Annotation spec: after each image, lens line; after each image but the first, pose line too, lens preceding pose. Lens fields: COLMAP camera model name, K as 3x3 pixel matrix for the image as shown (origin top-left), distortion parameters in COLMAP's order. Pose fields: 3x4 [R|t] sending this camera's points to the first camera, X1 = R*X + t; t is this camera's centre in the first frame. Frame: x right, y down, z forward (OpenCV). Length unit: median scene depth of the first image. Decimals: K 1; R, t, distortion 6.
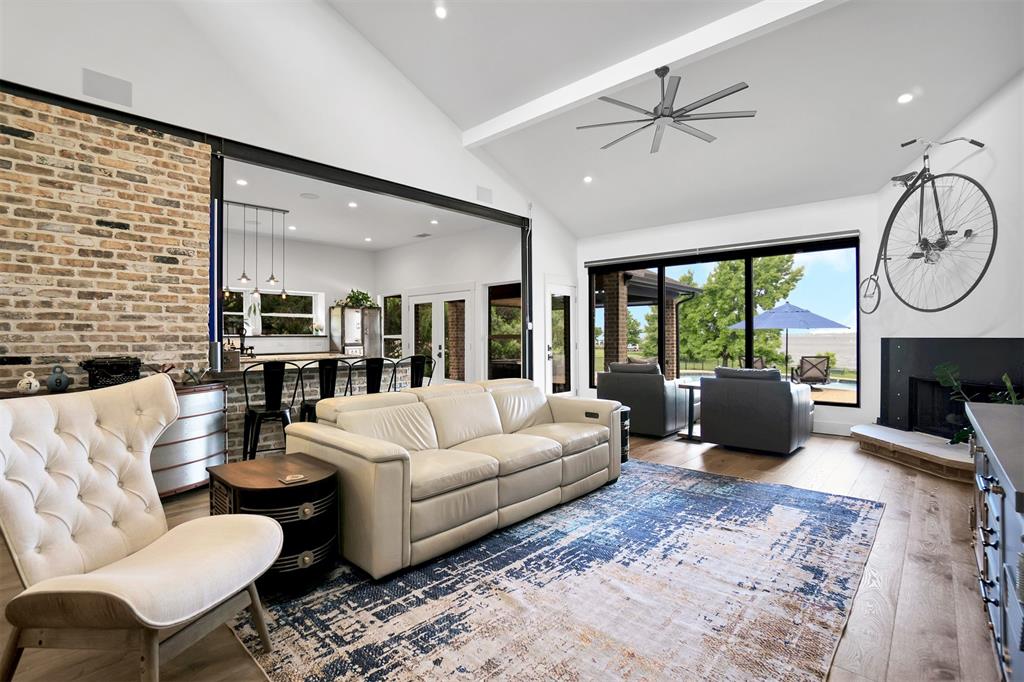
lens RADIAL K [[463.8, 0, 514.6], [0, 463.8, 337.7], [0, 0, 1]] dist [-0.062600, 0.016937]
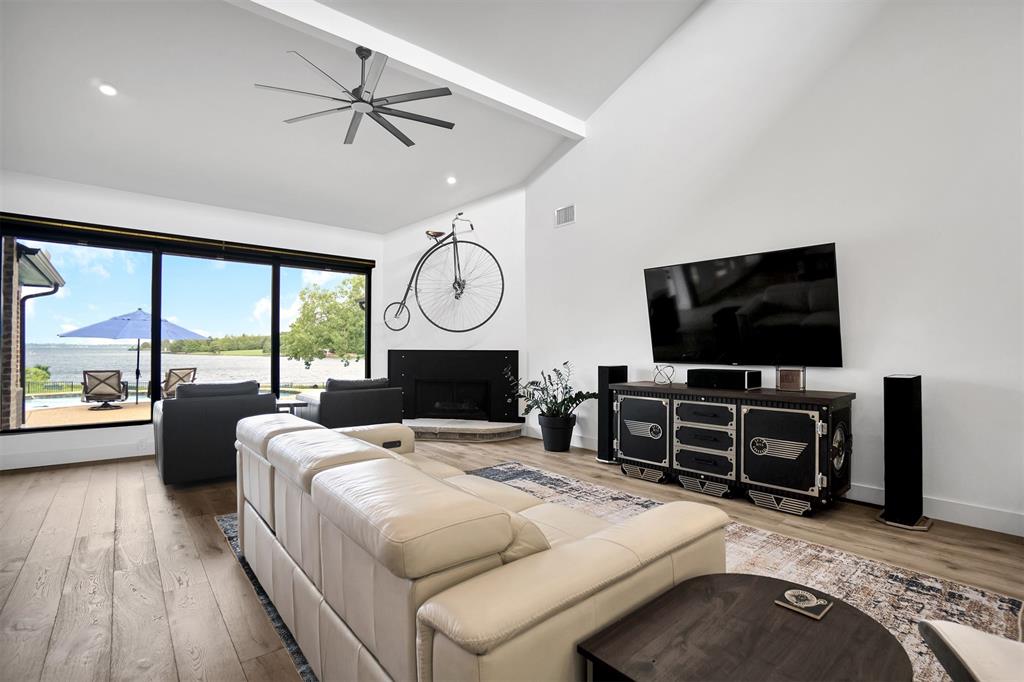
lens RADIAL K [[462.7, 0, 490.7], [0, 462.7, 337.2], [0, 0, 1]] dist [-0.030408, 0.016212]
pose [[0.152257, 0.028476, 0.987931, -0.778414], [-0.002046, 0.999592, -0.028497, 0.003361], [-0.988339, 0.002318, 0.152253, 0.927941]]
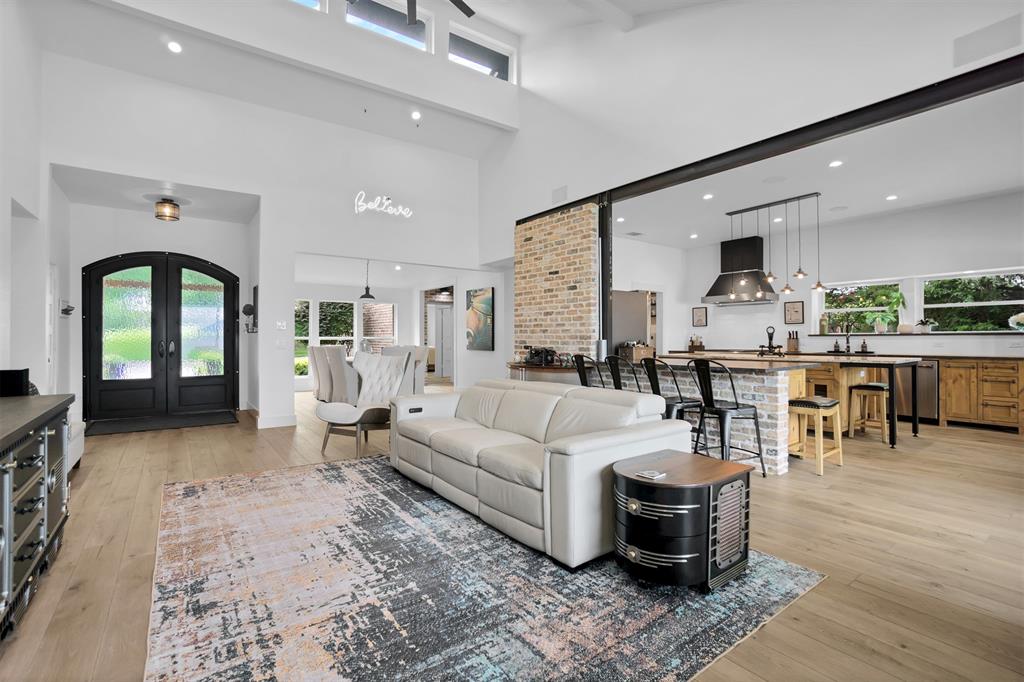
lens RADIAL K [[463.8, 0, 514.6], [0, 463.8, 337.7], [0, 0, 1]] dist [-0.062600, 0.016937]
pose [[-0.171220, 0.005177, -0.985219, 1.101854], [0.000813, 0.999987, 0.005114, -0.006413], [0.985233, 0.000074, -0.171222, 1.358819]]
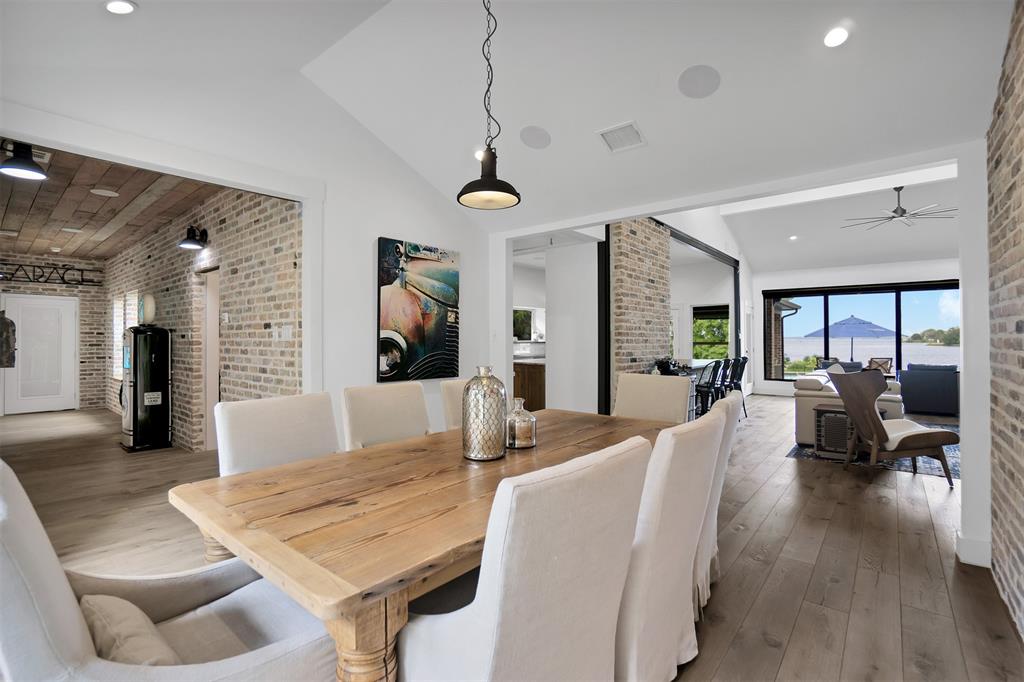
lens RADIAL K [[463.8, 0, 514.6], [0, 463.8, 337.7], [0, 0, 1]] dist [-0.062600, 0.016937]
pose [[0.998952, 0.002388, 0.045708, -1.776939], [-0.002072, 0.999974, -0.006942, -0.026085], [-0.045724, 0.006840, 0.998931, -0.890113]]
